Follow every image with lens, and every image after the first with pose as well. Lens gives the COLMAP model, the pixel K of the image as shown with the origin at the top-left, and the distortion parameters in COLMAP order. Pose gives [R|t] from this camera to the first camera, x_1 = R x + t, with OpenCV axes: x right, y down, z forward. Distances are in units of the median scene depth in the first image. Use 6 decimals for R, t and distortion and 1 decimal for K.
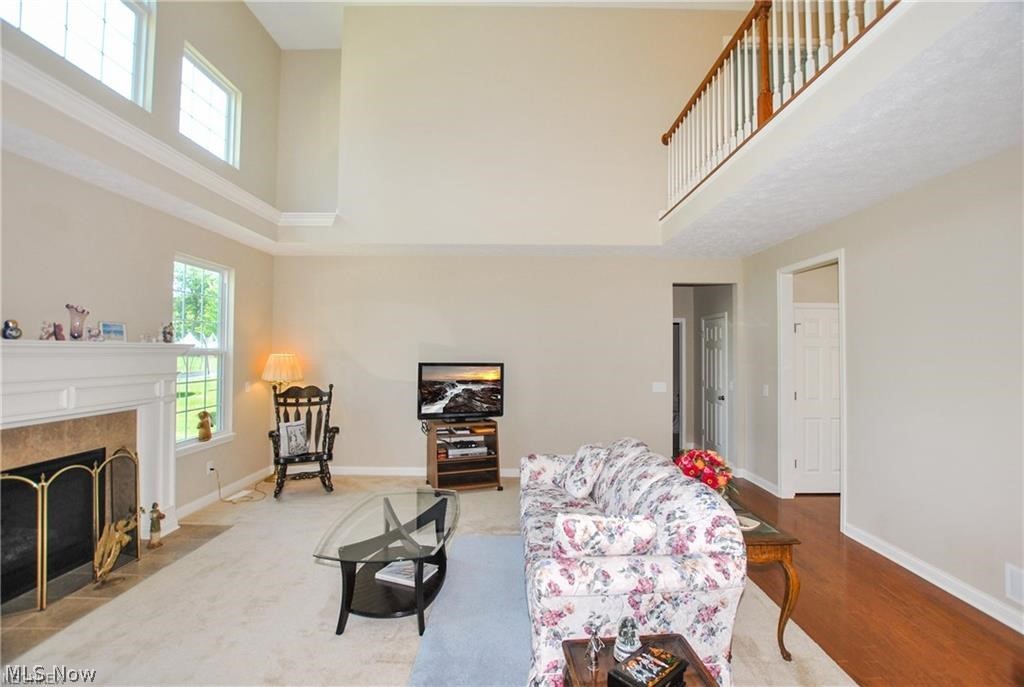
lens RADIAL K [[449.5, 0, 518.0], [0, 449.5, 341.2], [0, 0, 1]] dist [-0.025037, 0.000478]
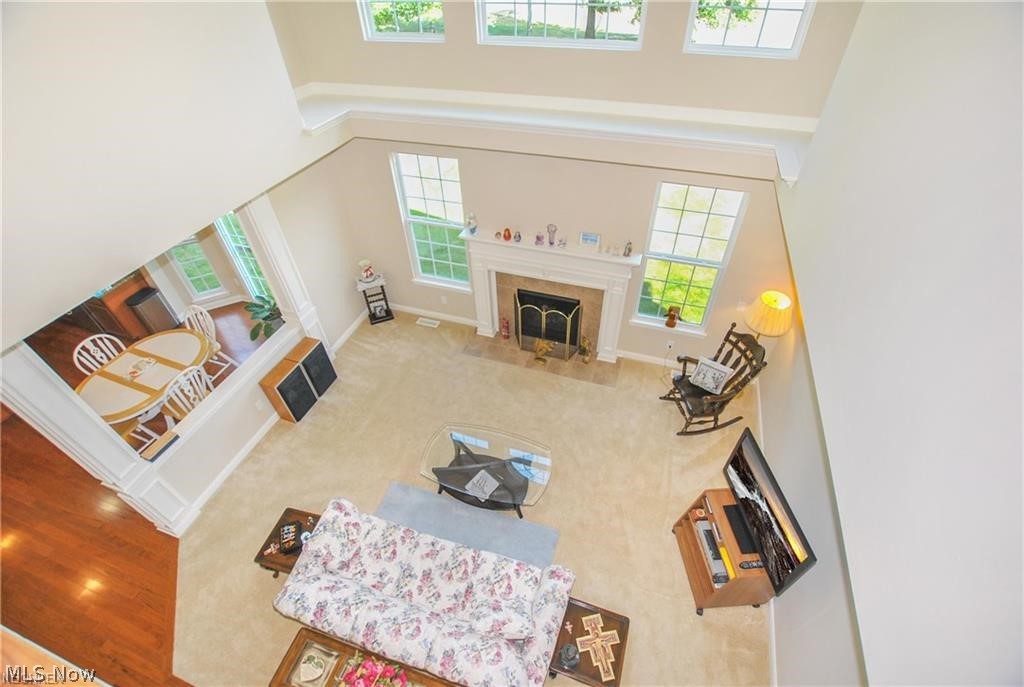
lens RADIAL K [[449.5, 0, 518.0], [0, 449.5, 341.2], [0, 0, 1]] dist [-0.025037, 0.000478]
pose [[-0.320048, 0.647480, -0.691620, 0.293562], [0.043234, 0.739239, 0.672053, -0.552283], [0.946414, 0.185188, -0.264585, 0.860047]]
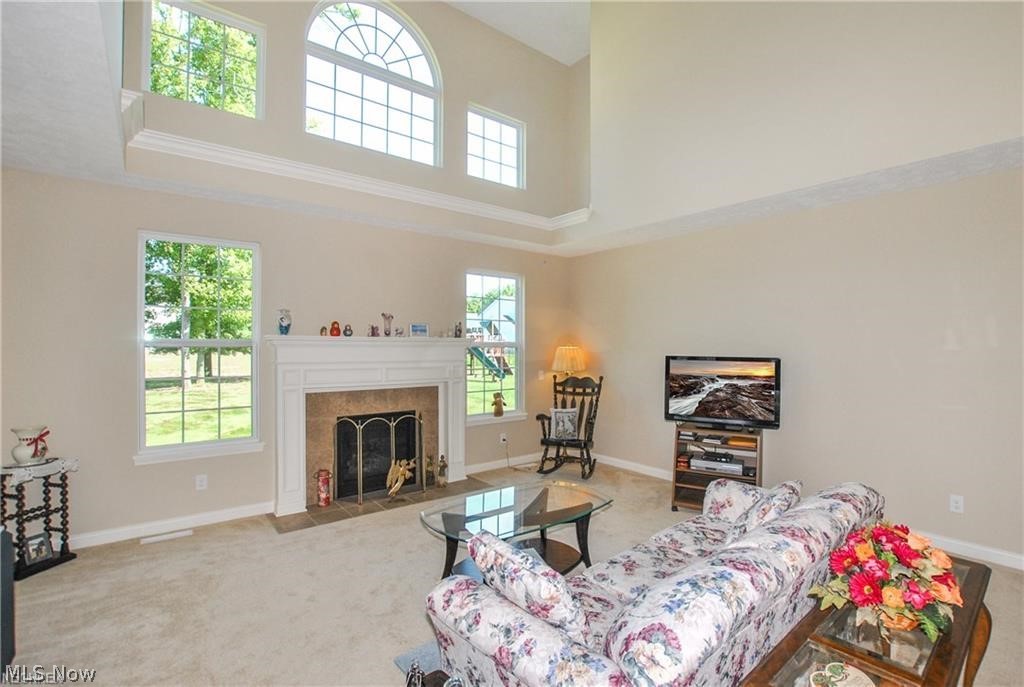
lens RADIAL K [[468.1, 0, 526.3], [0, 468.1, 349.3], [0, 0, 1]] dist [-0.035570, -0.000193]
pose [[0.629783, 0.000838, -0.776771, 0.334738], [0.019598, 0.999664, 0.016967, 0.014870], [0.776524, -0.025909, 0.629555, 0.217235]]
